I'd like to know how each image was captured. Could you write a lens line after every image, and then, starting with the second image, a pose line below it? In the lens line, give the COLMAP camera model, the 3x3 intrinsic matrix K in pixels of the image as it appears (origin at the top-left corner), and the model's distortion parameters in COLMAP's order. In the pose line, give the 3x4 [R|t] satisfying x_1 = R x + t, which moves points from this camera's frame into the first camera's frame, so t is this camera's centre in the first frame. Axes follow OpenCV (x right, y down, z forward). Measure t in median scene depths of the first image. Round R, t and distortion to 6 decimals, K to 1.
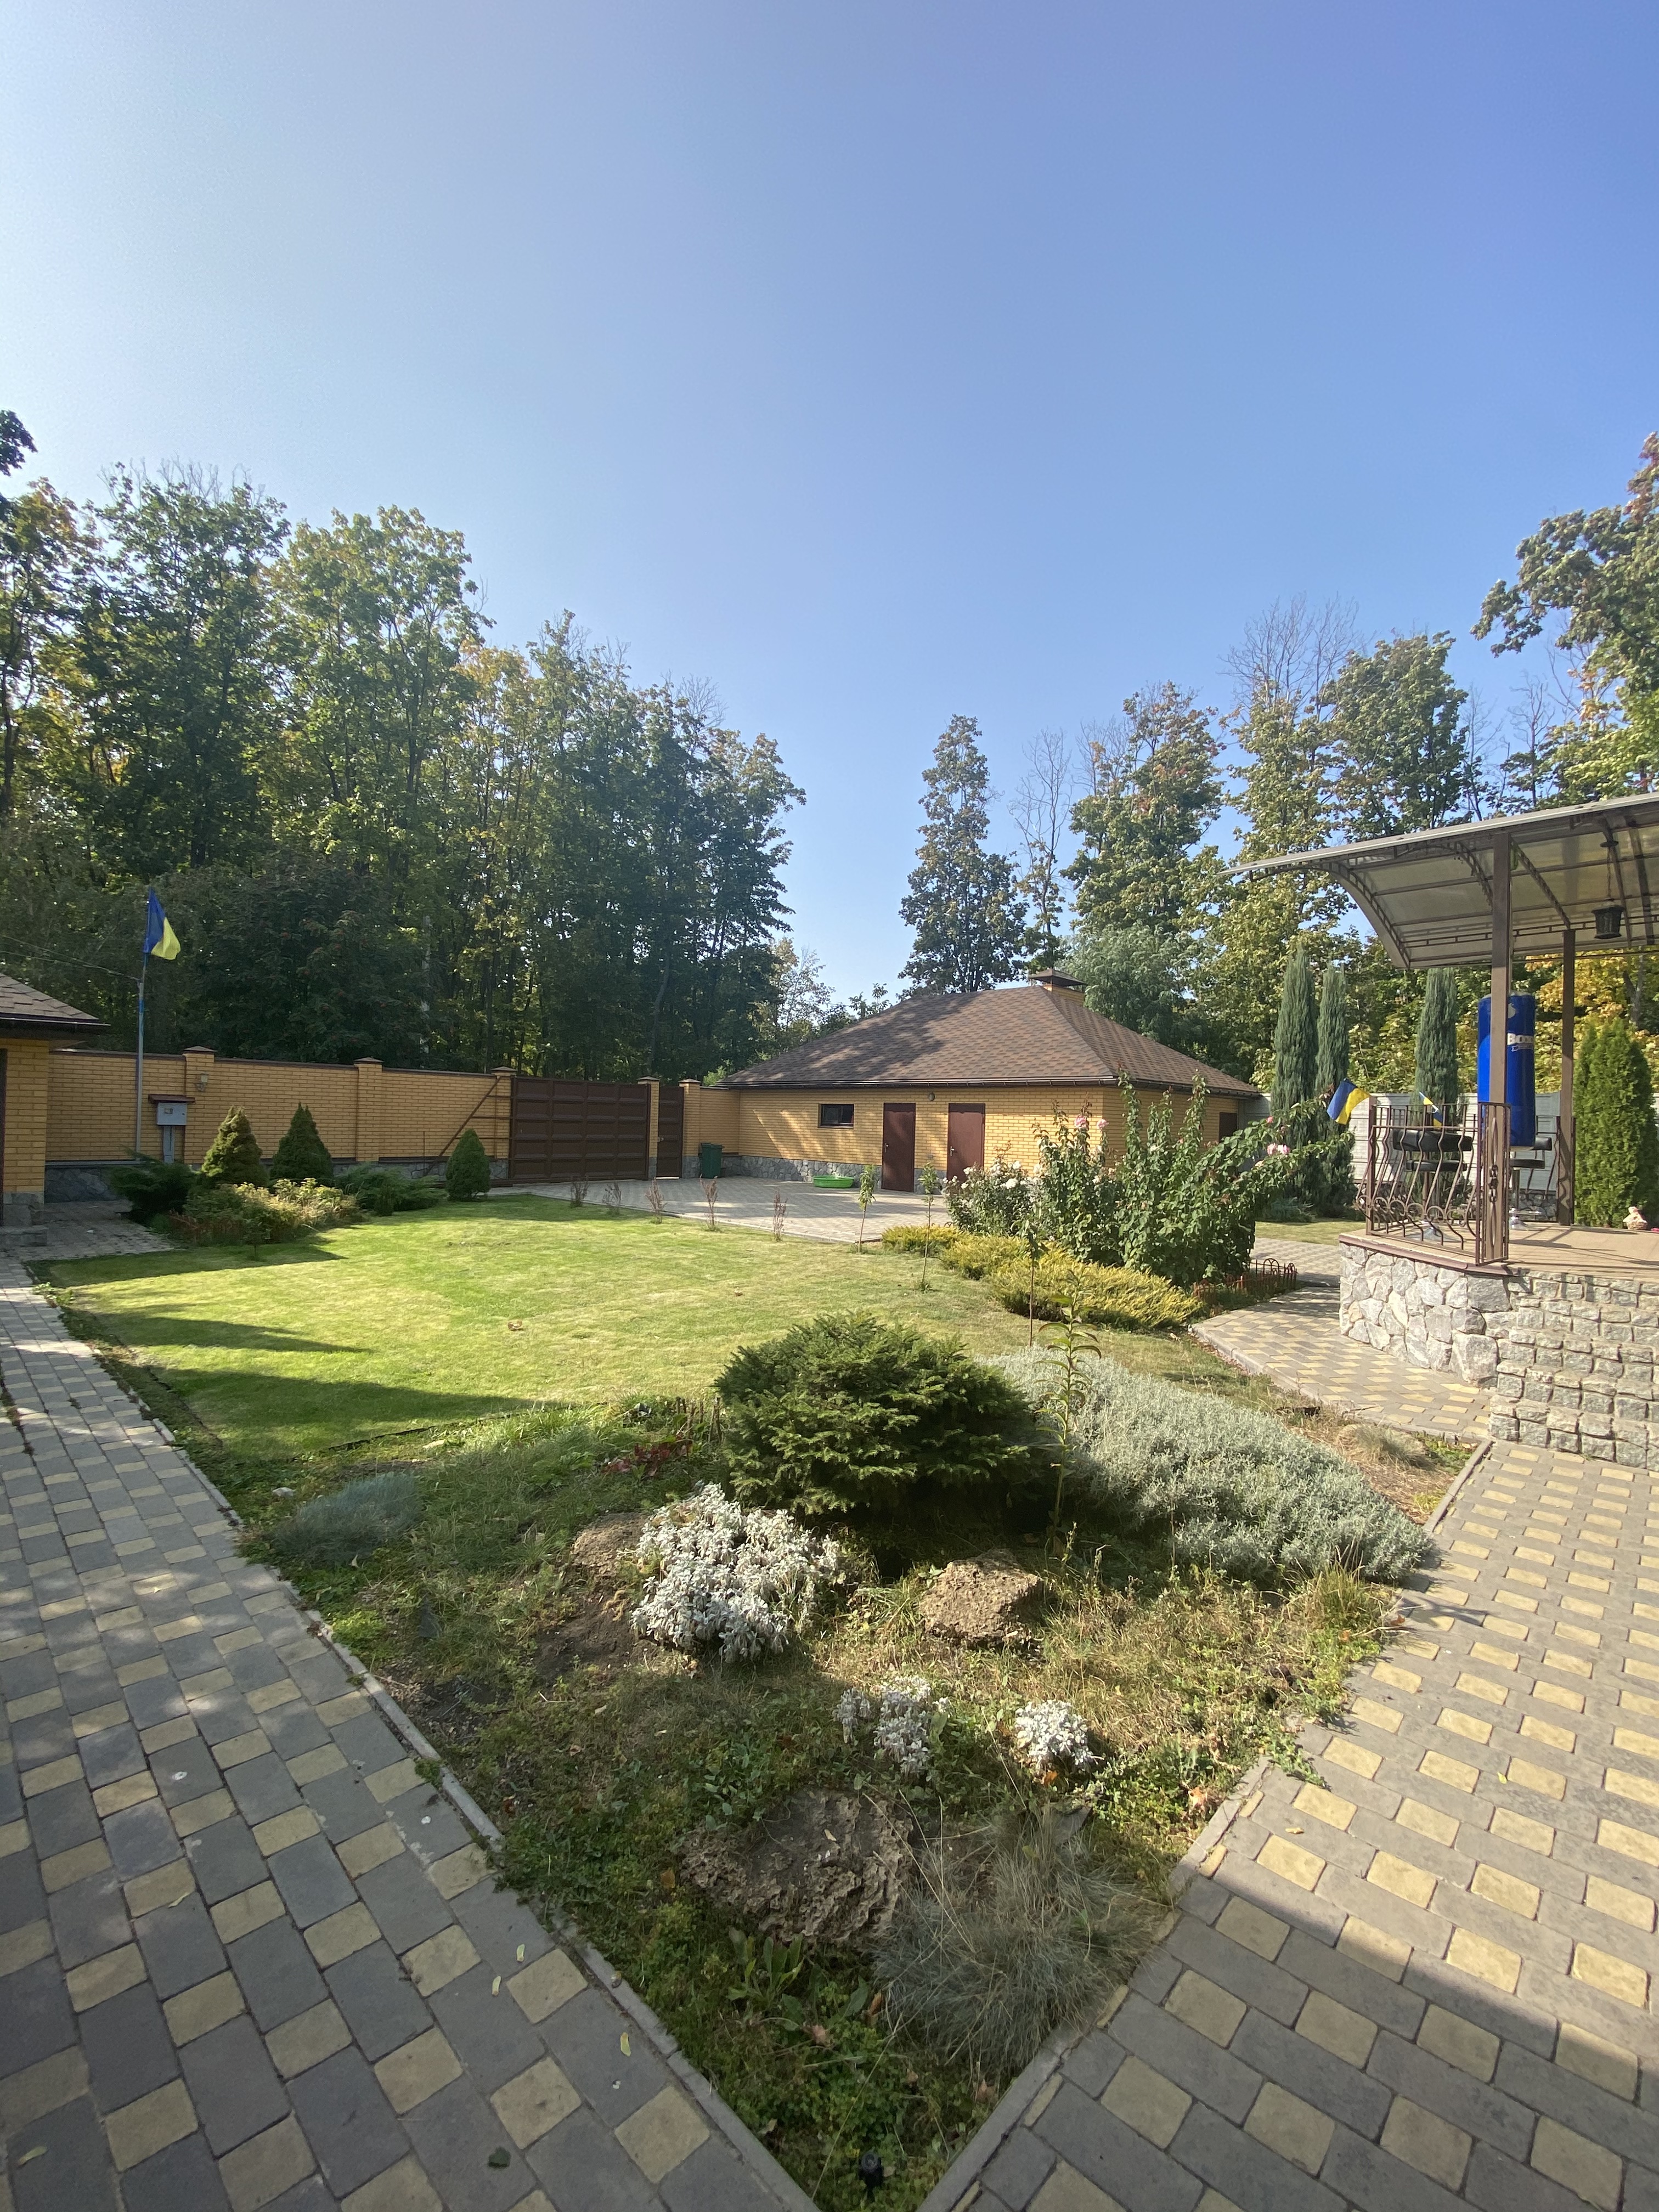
lens RADIAL K [[901.5, 0, 830.7], [0, 901.5, 1111.3], [0, 0, 1]] dist [0.003649, -0.012938]
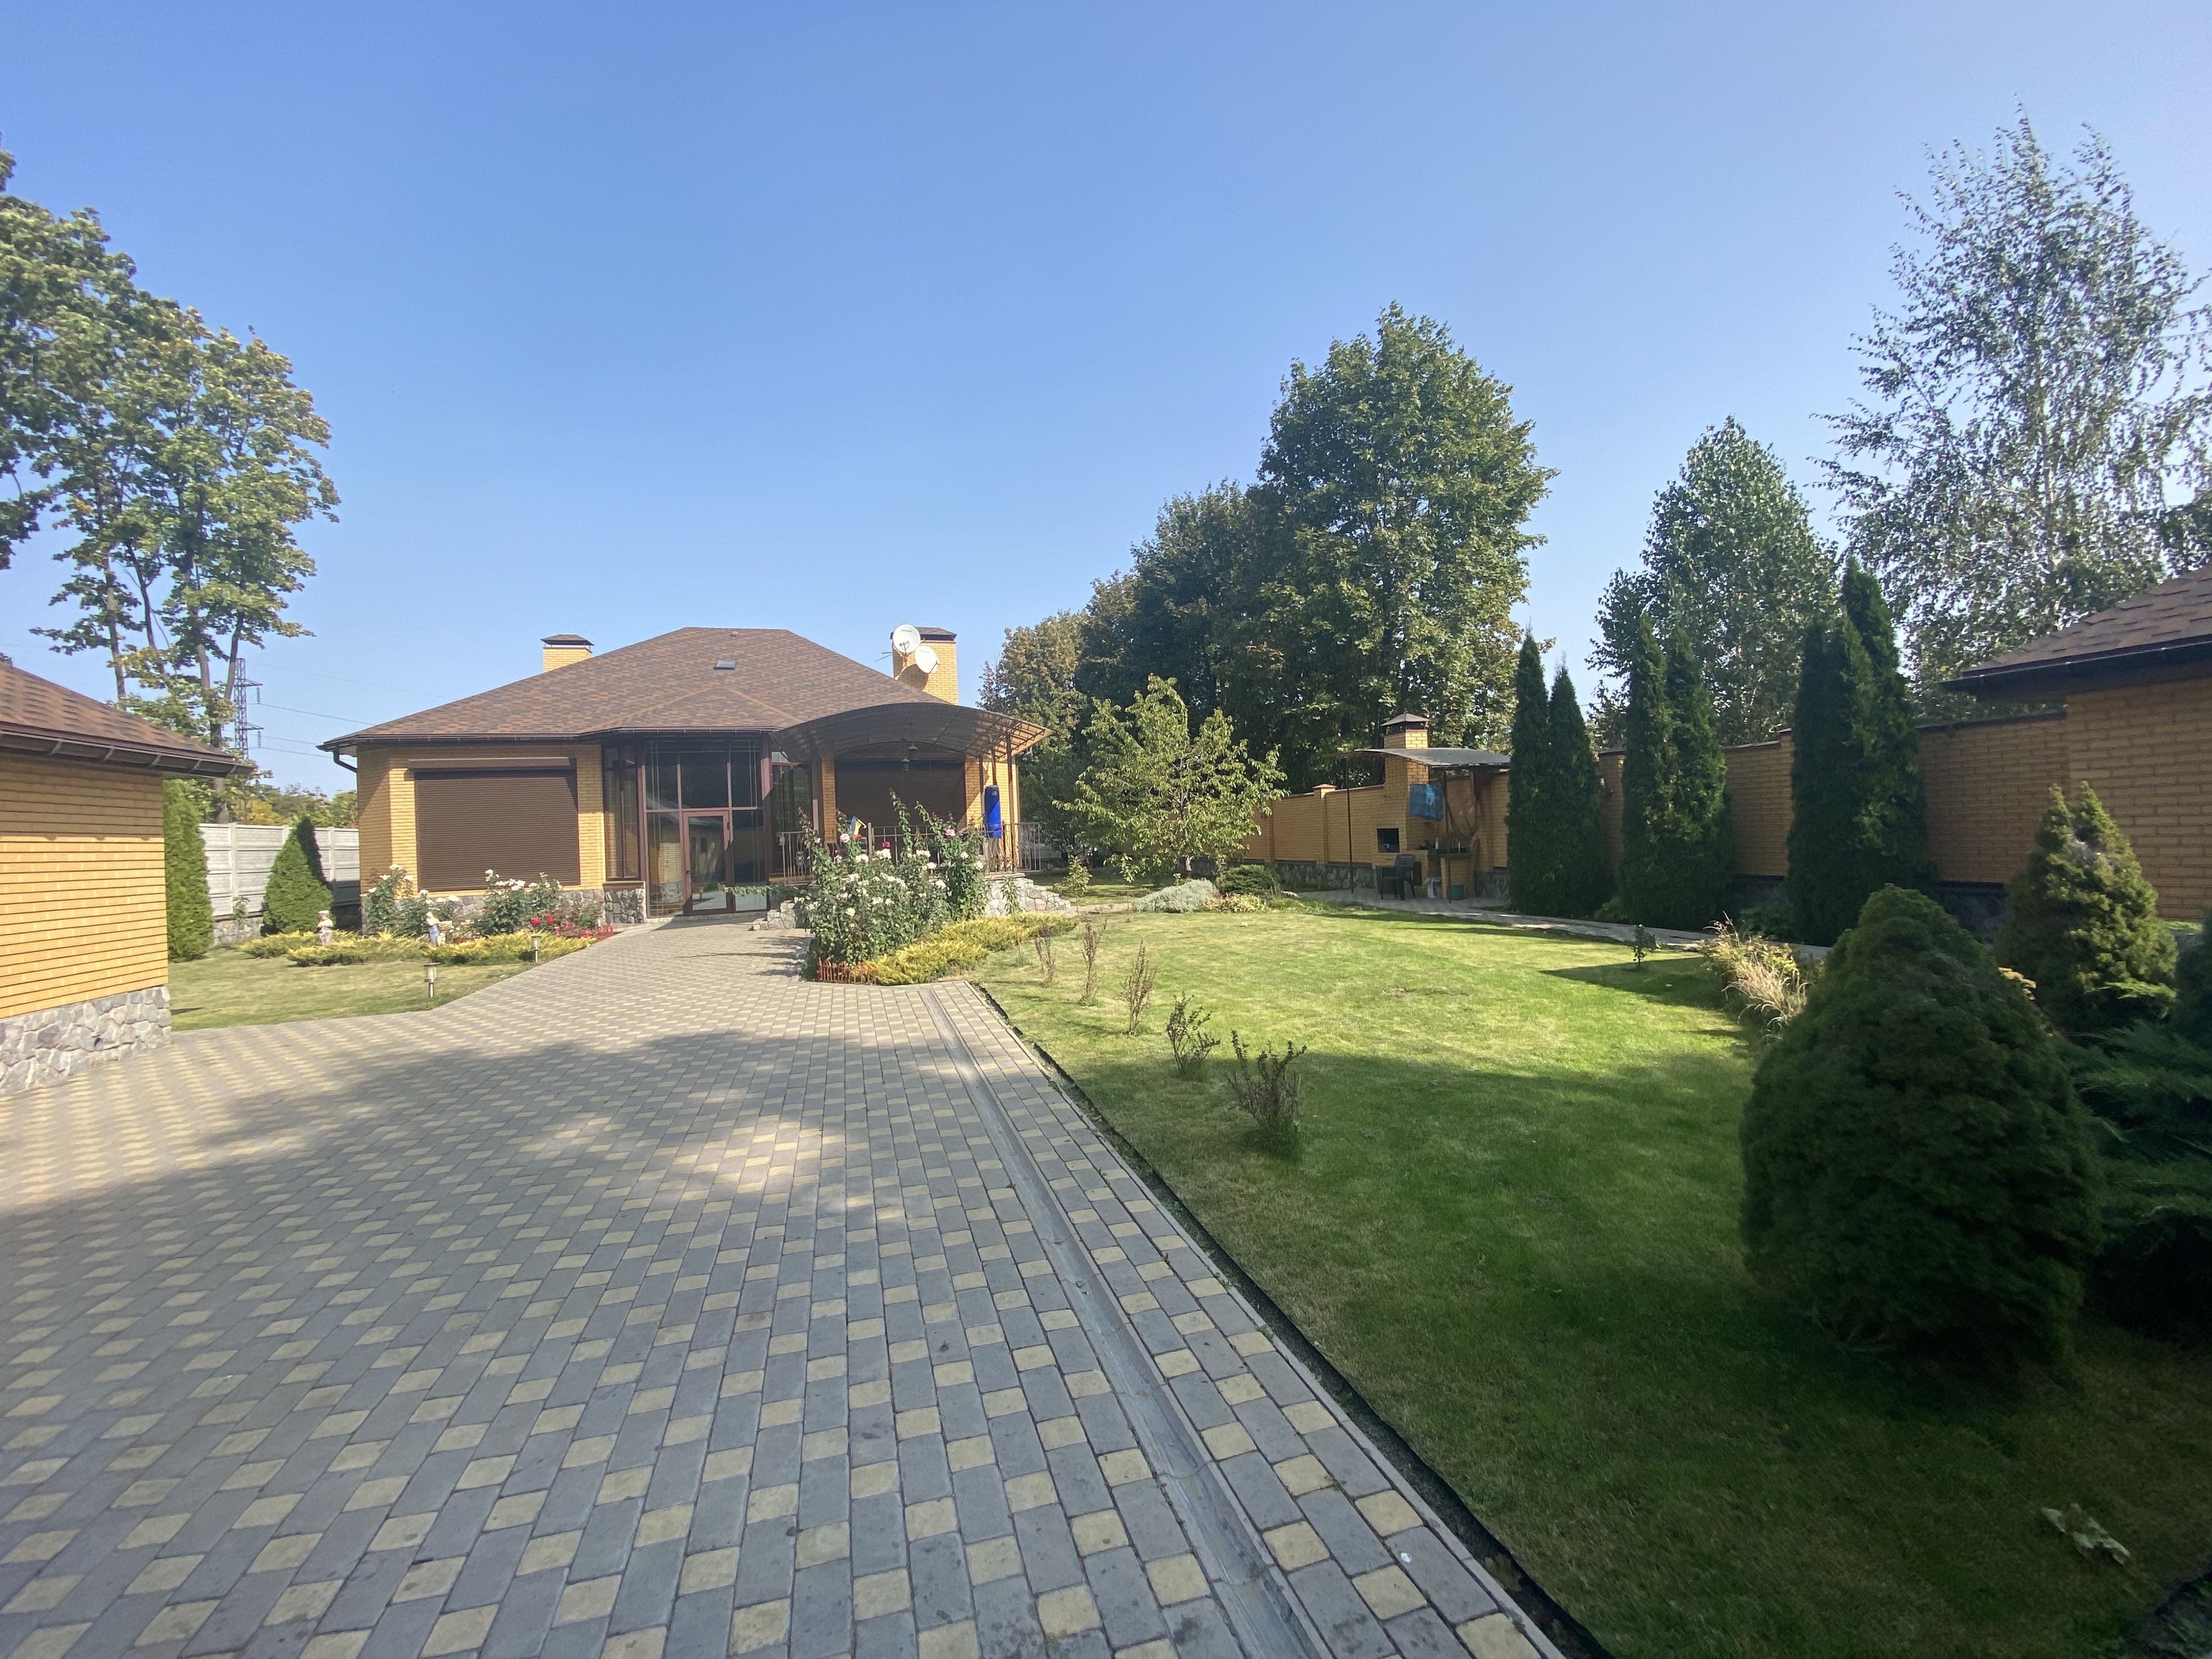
lens RADIAL K [[901.5, 0, 1116.4], [0, 901.5, 823.6], [0, 0, 1]] dist [0.003649, -0.012938]
pose [[-0.878526, 0.012182, 0.477540, -0.390437], [0.009812, 0.999924, -0.007458, 0.006203], [-0.477594, -0.001866, -0.878579, 1.318094]]
